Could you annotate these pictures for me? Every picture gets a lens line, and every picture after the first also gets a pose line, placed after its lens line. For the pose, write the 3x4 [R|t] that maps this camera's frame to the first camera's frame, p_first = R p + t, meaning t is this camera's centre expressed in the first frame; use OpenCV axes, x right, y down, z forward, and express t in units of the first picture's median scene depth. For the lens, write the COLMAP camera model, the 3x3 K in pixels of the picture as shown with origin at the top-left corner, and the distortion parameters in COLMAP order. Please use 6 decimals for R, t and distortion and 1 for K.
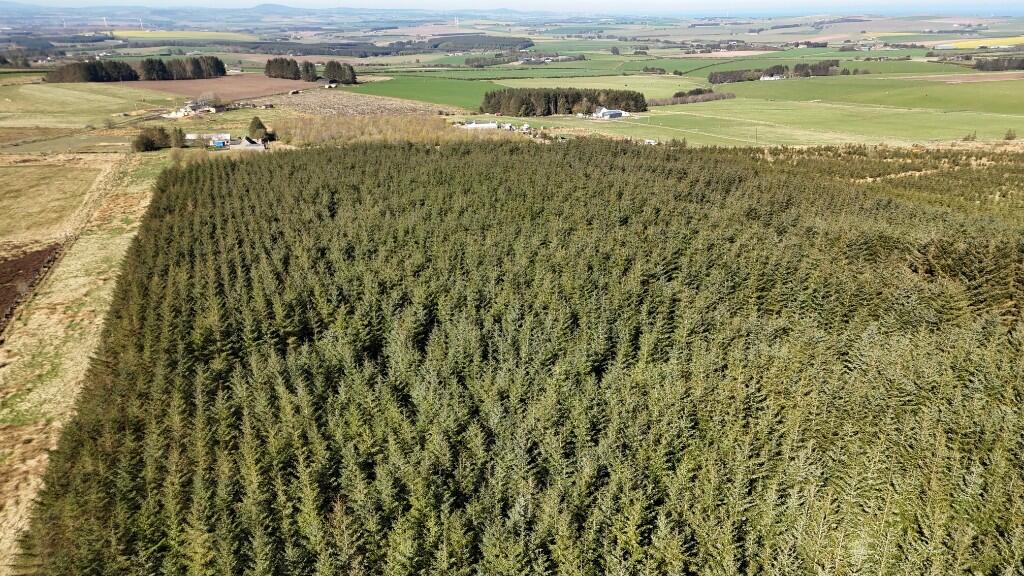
lens RADIAL K [[747.3, 0, 511.1], [0, 747.3, 286.1], [0, 0, 1]] dist [0.071153, -0.059110]
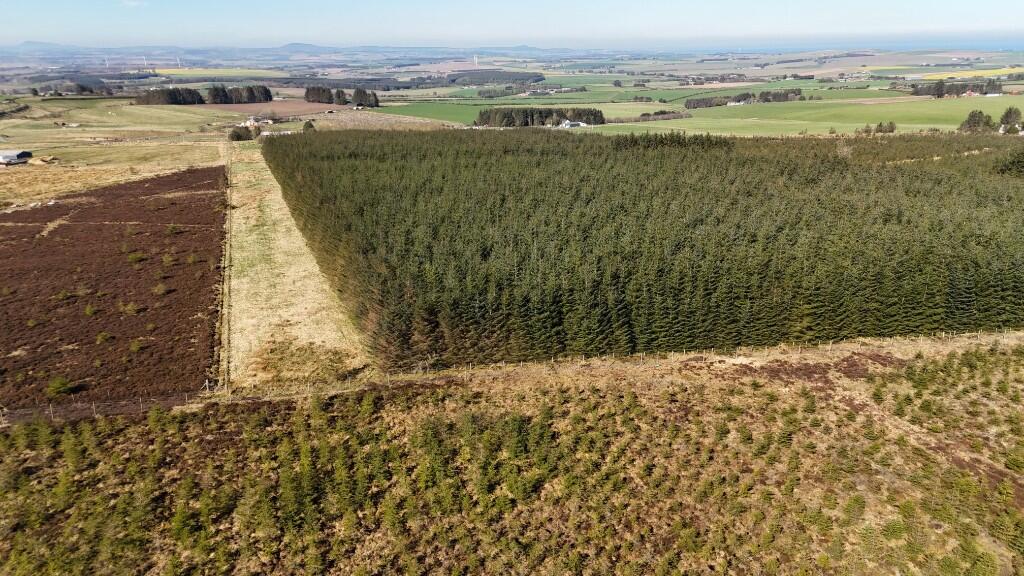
lens RADIAL K [[747.3, 0, 513.6], [0, 747.3, 286.2], [0, 0, 1]] dist [0.071153, -0.059110]
pose [[0.999706, 0.001472, -0.024211, 0.030616], [-0.002530, 0.999039, -0.043750, 0.052654], [0.024123, 0.043798, 0.998749, -0.141407]]
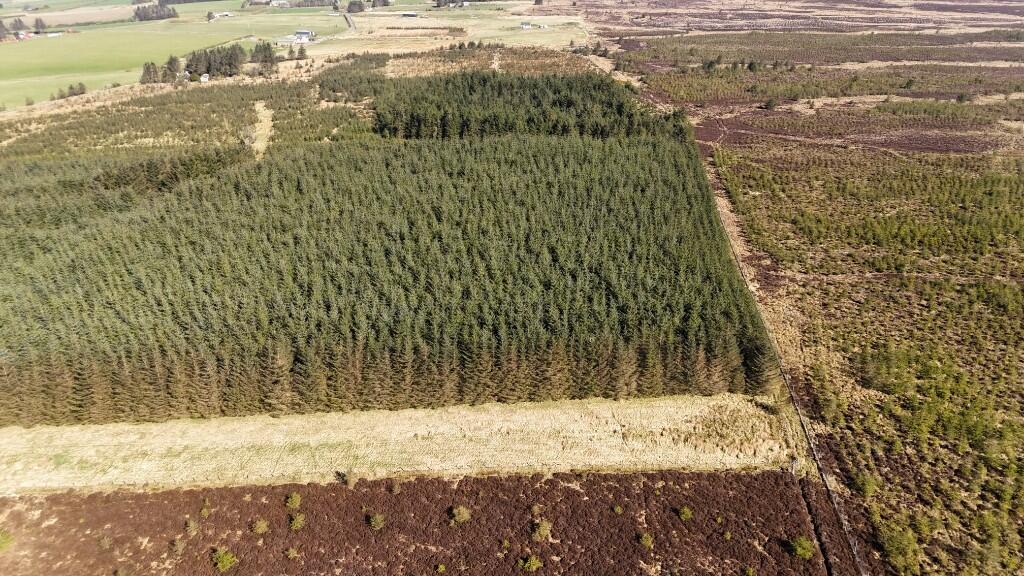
lens RADIAL K [[747.3, 0, 509.5], [0, 747.3, 285.3], [0, 0, 1]] dist [0.071153, -0.059110]
pose [[0.367402, -0.375947, 0.850694, -0.086395], [0.324916, 0.908914, 0.261350, 0.003596], [-0.871462, 0.180384, 0.456088, -0.078802]]
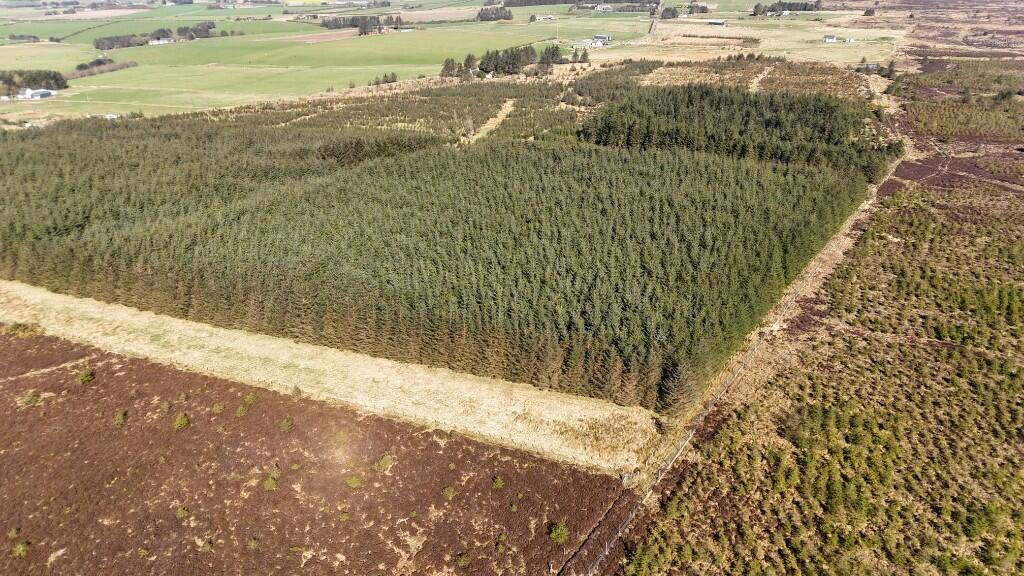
lens RADIAL K [[747.3, 0, 511.8], [0, 747.3, 284.0], [0, 0, 1]] dist [0.071153, -0.059110]
pose [[0.724263, -0.271842, 0.633676, -0.069869], [0.234528, 0.961332, 0.144349, 0.017172], [-0.648414, 0.044068, 0.760012, -0.129598]]
